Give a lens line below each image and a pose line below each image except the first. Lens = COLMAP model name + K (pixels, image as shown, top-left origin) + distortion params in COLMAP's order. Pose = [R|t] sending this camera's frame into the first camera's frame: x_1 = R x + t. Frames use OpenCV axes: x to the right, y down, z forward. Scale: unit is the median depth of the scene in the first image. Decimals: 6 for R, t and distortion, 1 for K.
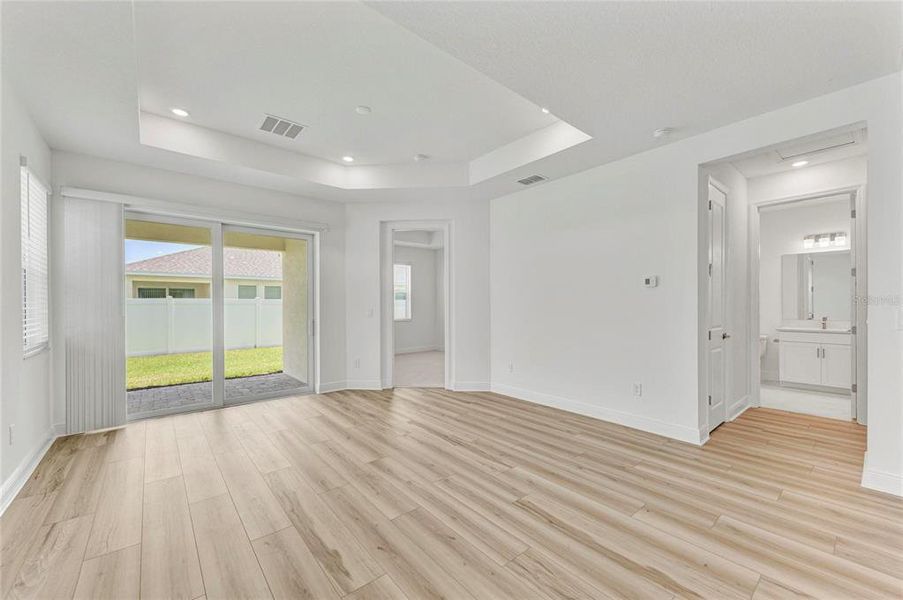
lens RADIAL K [[351.2, 0, 463.9], [0, 351.2, 309.3], [0, 0, 1]] dist [0.004026, -0.002489]
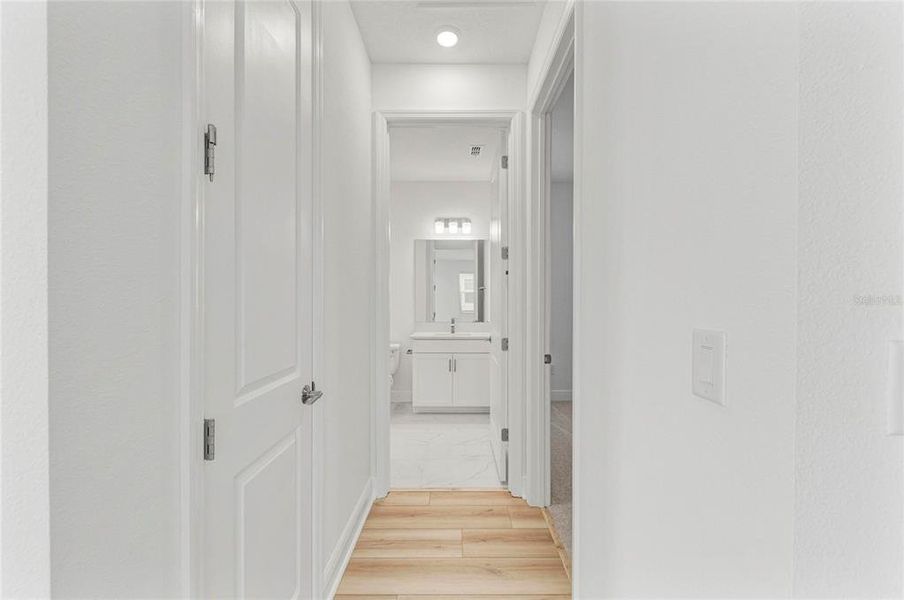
lens RADIAL K [[351.6, 0, 449.0], [0, 351.6, 300.8], [0, 0, 1]] dist [0.004026, -0.002489]
pose [[0.658653, 0.007858, 0.752406, 0.400604], [0.004306, 0.999890, -0.014212, -0.008853], [-0.752435, 0.012601, 0.658546, 0.466969]]
